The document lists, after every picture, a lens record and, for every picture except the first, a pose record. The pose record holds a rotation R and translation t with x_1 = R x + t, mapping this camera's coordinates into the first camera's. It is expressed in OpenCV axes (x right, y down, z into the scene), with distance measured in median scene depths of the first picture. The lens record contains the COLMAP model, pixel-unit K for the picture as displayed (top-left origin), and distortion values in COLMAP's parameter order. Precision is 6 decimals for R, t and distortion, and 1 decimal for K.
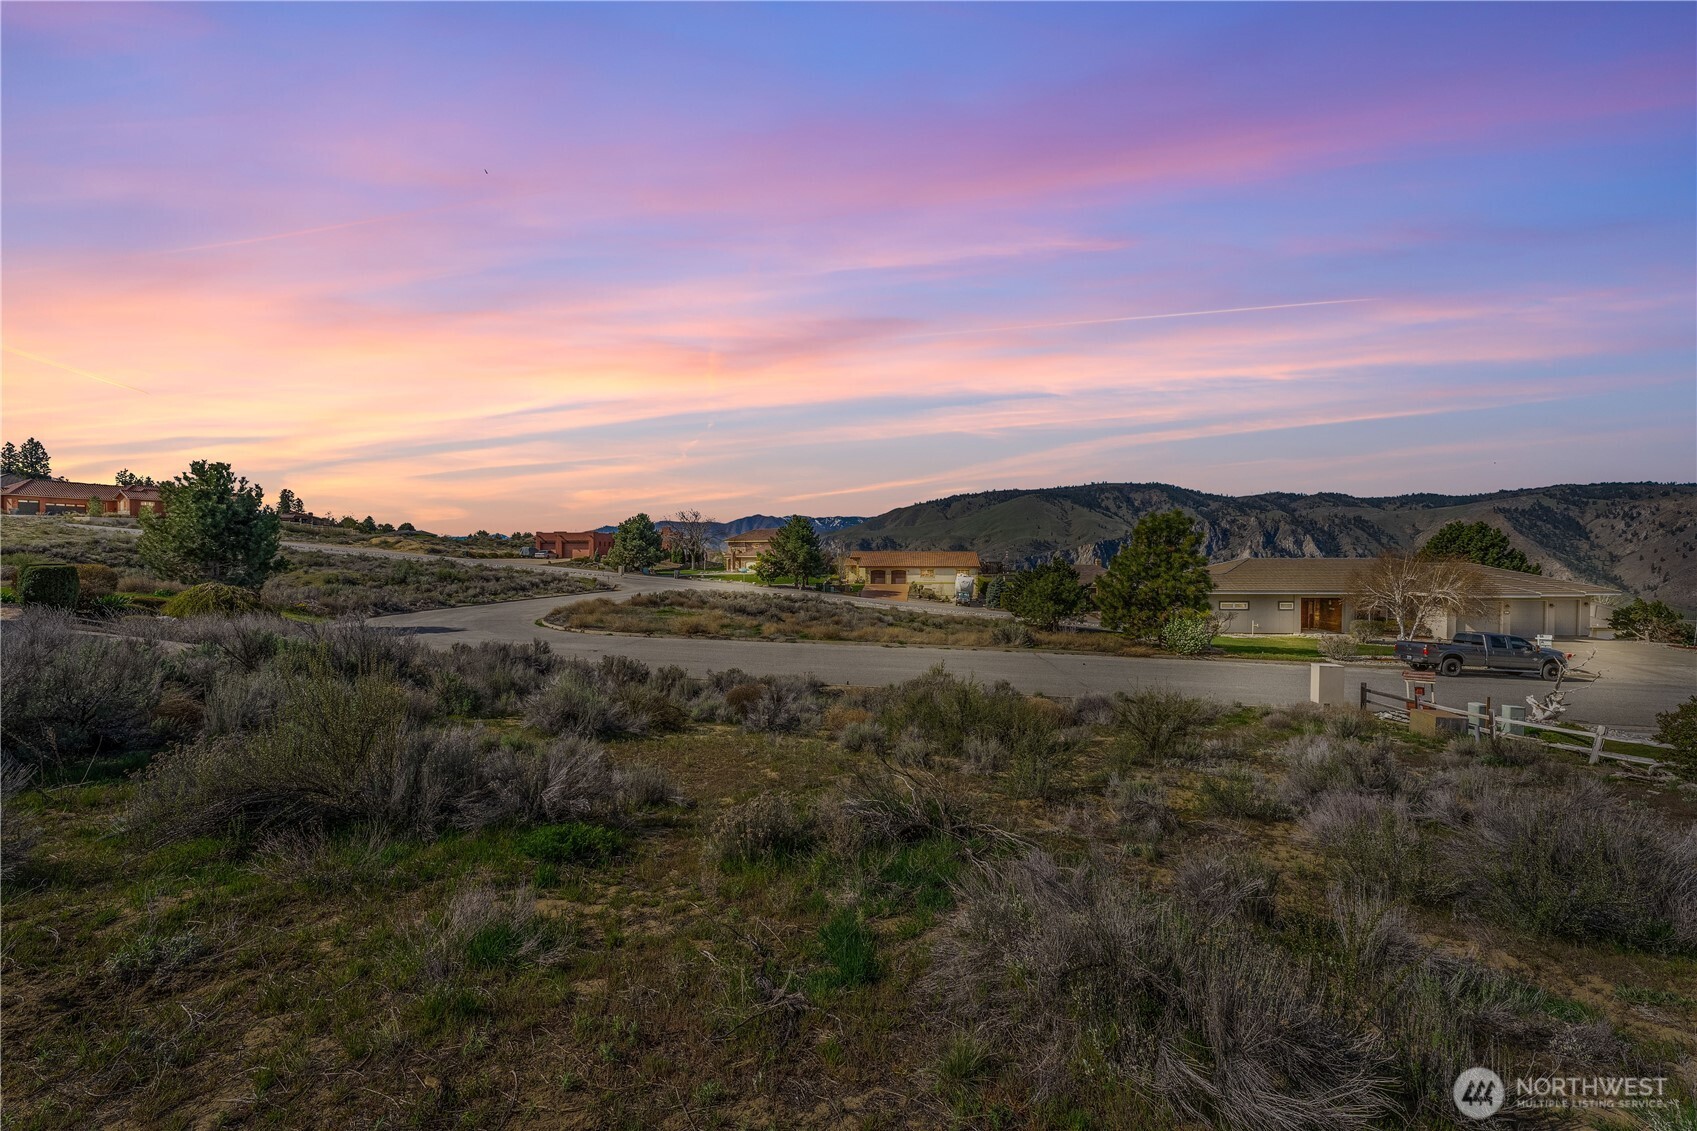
lens RADIAL K [[681.7, 0, 847.2], [0, 681.7, 565.9], [0, 0, 1]] dist [0.005391, -0.000776]
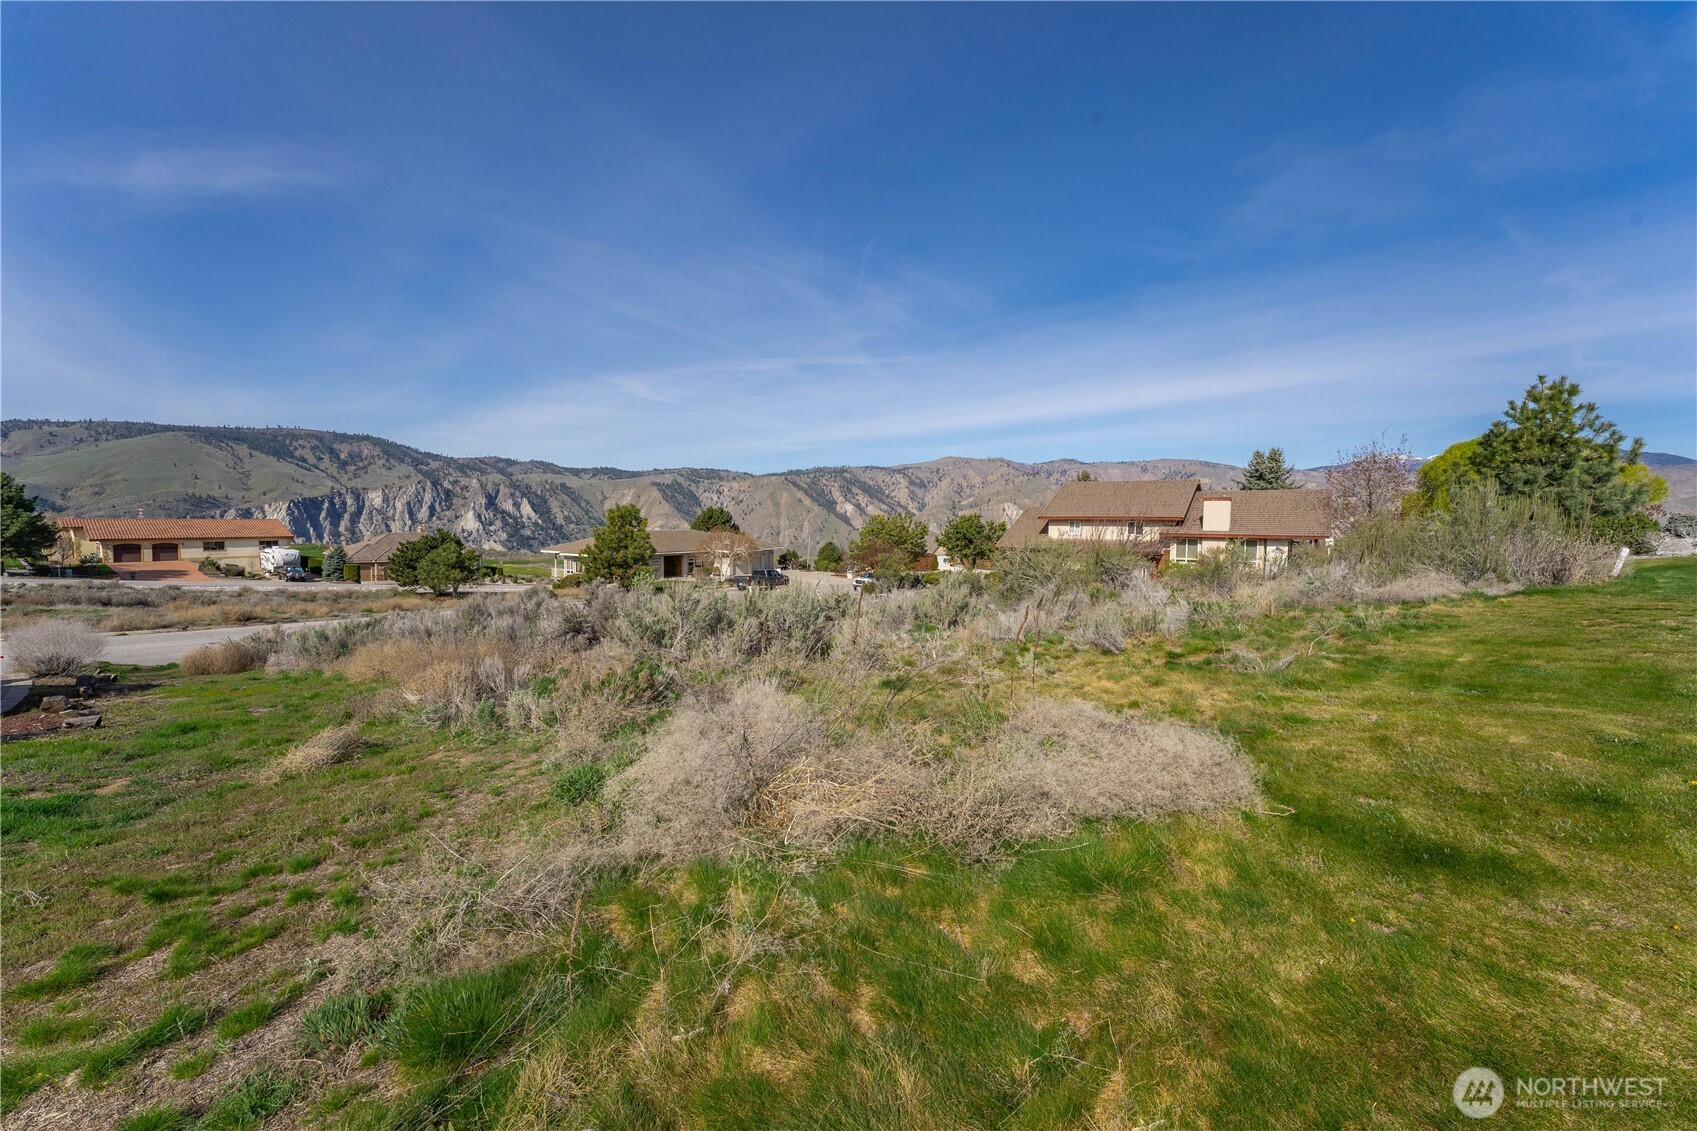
lens RADIAL K [[681.7, 0, 845.5], [0, 681.7, 558.7], [0, 0, 1]] dist [0.005391, -0.000776]
pose [[0.510907, -0.047309, 0.858333, -0.192127], [0.006980, 0.998680, 0.050889, -0.009883], [-0.859608, -0.020009, 0.510563, -0.071472]]
